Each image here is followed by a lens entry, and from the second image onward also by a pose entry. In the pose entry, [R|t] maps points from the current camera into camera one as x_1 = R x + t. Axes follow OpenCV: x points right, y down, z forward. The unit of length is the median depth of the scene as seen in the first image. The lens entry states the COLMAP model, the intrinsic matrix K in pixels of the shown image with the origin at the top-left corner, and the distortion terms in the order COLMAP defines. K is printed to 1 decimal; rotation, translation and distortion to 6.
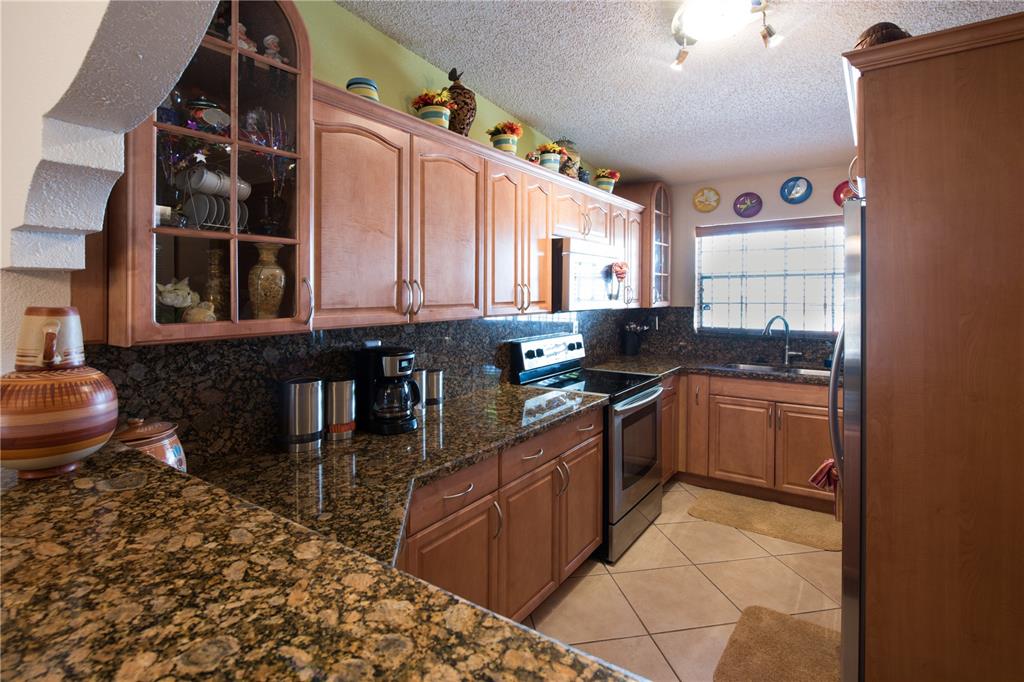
lens RADIAL K [[470.4, 0, 520.8], [0, 470.4, 288.3], [0, 0, 1]] dist [-0.015619, -0.000885]
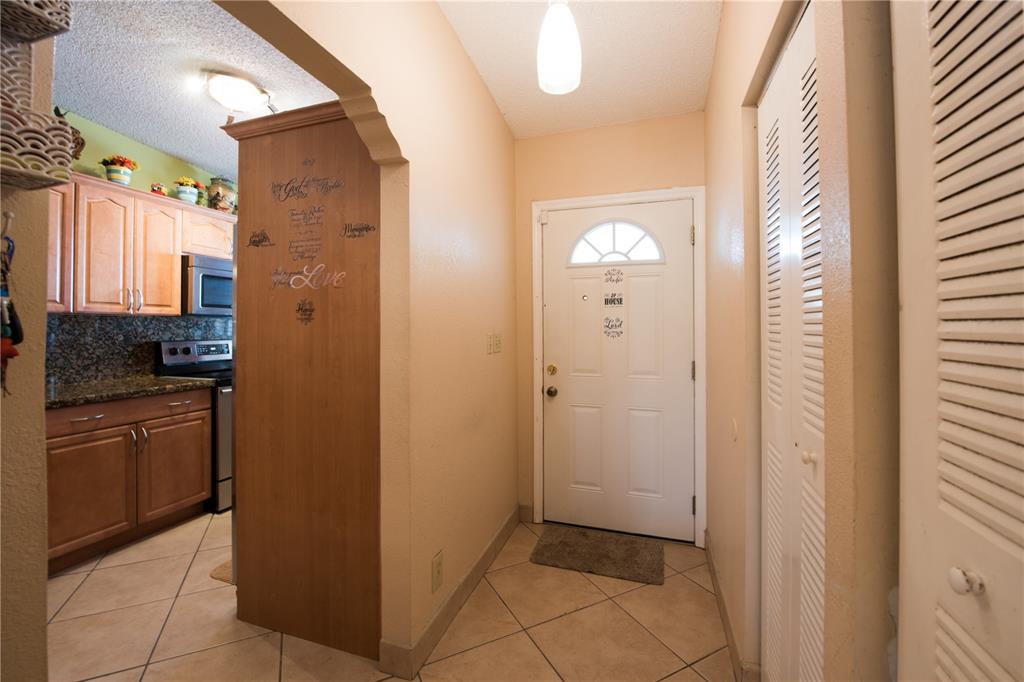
lens RADIAL K [[420.8, 0, 532.4], [0, 420.8, 321.4], [0, 0, 1]] dist [-0.022514, -0.000102]
pose [[0.956101, 0.020203, 0.292339, 0.681444], [-0.018511, 0.999792, -0.008552, 0.064652], [-0.292451, 0.002765, 0.956277, -0.329680]]
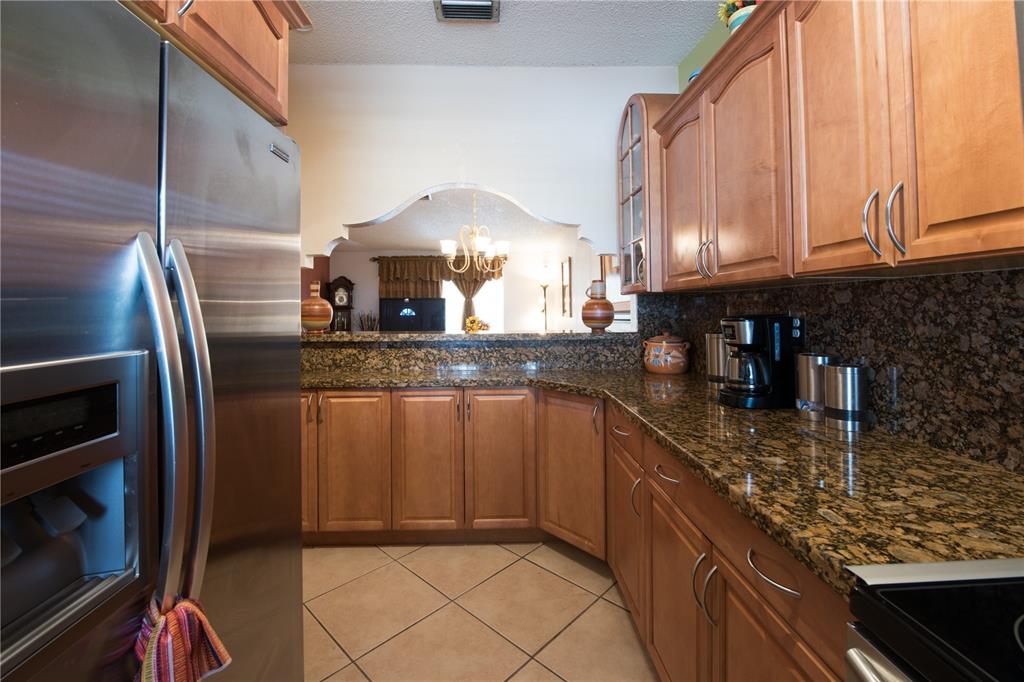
lens RADIAL K [[420.8, 0, 512.5], [0, 420.8, 309.8], [0, 0, 1]] dist [-0.022514, -0.000102]
pose [[-0.787104, 0.022288, -0.616418, 0.457511], [0.023478, 0.999705, 0.006168, 0.082750], [0.616373, -0.009617, -0.787395, 1.079899]]
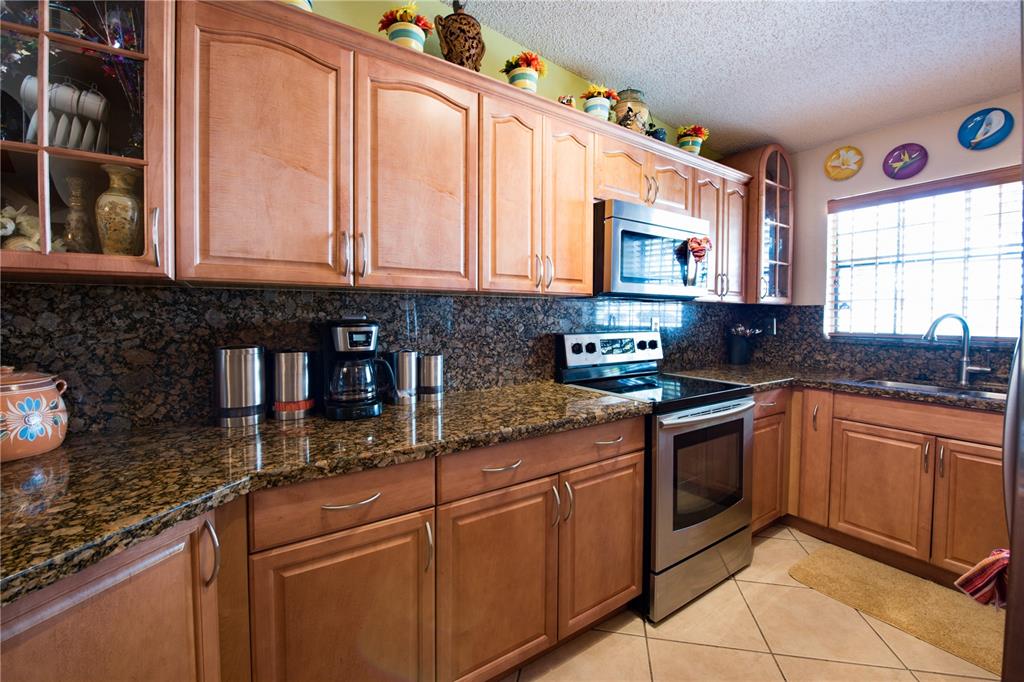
lens RADIAL K [[420.8, 0, 551.2], [0, 420.8, 315.9], [0, 0, 1]] dist [-0.022514, -0.000102]
pose [[0.949215, 0.018436, -0.314088, 0.243509], [-0.014782, 0.999793, 0.014012, 0.084402], [0.314282, -0.008658, 0.949290, 0.318661]]
